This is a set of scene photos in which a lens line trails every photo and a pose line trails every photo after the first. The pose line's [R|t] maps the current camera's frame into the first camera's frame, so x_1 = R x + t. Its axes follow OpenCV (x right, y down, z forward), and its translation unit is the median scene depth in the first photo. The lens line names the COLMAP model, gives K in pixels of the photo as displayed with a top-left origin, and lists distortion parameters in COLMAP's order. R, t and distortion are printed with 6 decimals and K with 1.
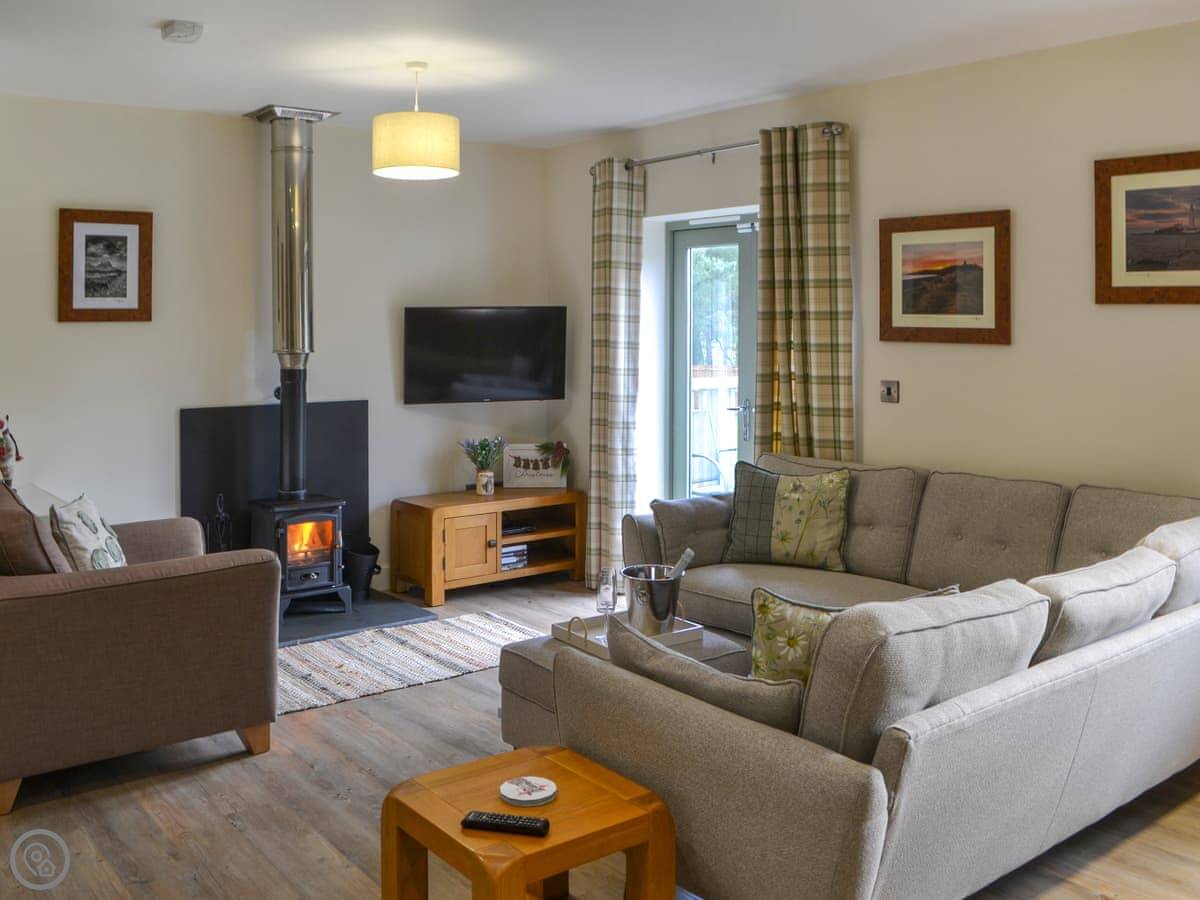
lens RADIAL K [[1150.5, 0, 601.5], [0, 1150.5, 366.8], [0, 0, 1]] dist [-0.046663, -0.001782]
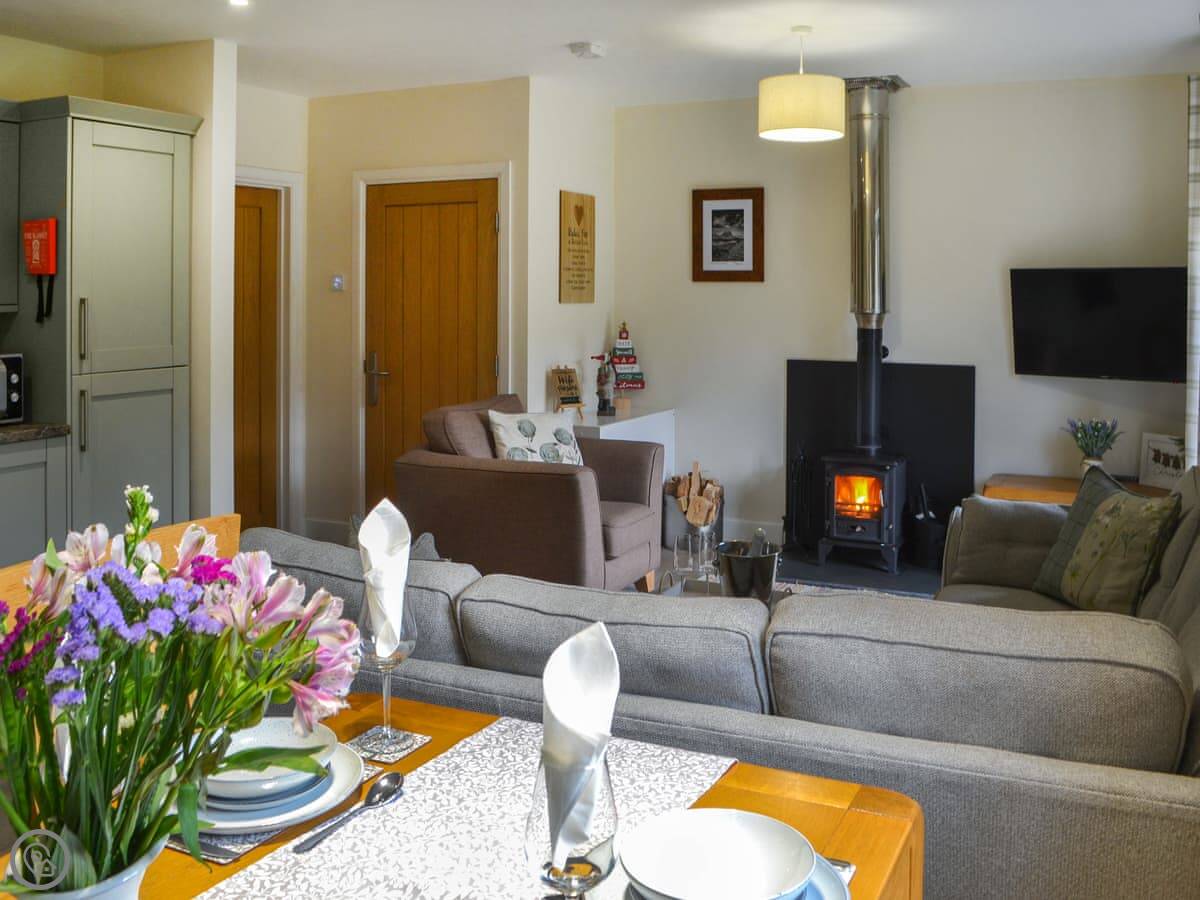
lens RADIAL K [[1145.9, 0, 601.1], [0, 1145.9, 335.4], [0, 0, 1]] dist [-0.052776, 0.011758]
pose [[0.450909, 0.043629, -0.891503, 0.522152], [-0.046662, 0.998591, 0.025269, -0.006478], [0.891349, 0.030206, 0.452309, 0.304115]]
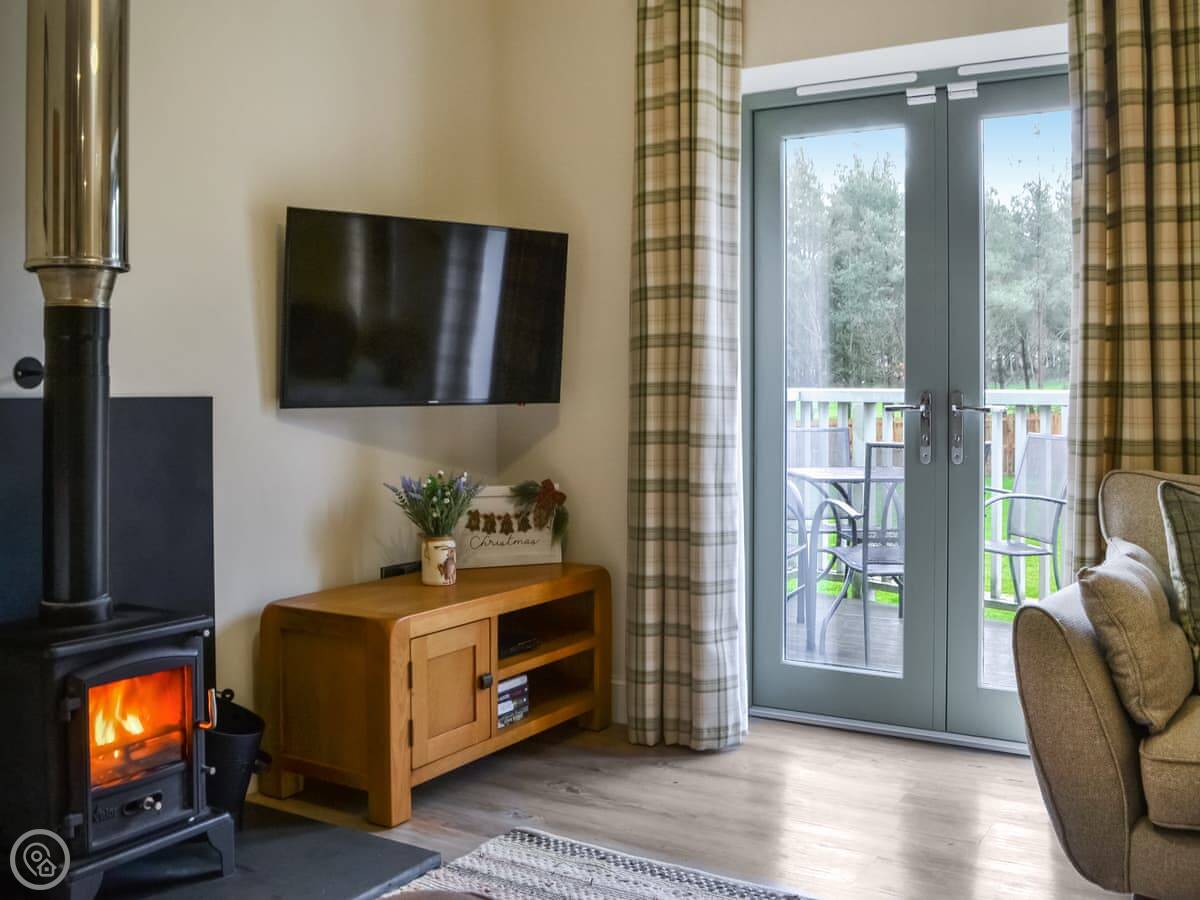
lens RADIAL K [[1165.7, 0, 647.4], [0, 1165.7, 421.0], [0, 0, 1]] dist [-0.058634, 0.005868]
pose [[0.928095, -0.007500, 0.372267, -0.223292], [0.013177, 0.999832, -0.012708, 0.049189], [-0.372110, 0.016699, 0.928038, 0.514572]]
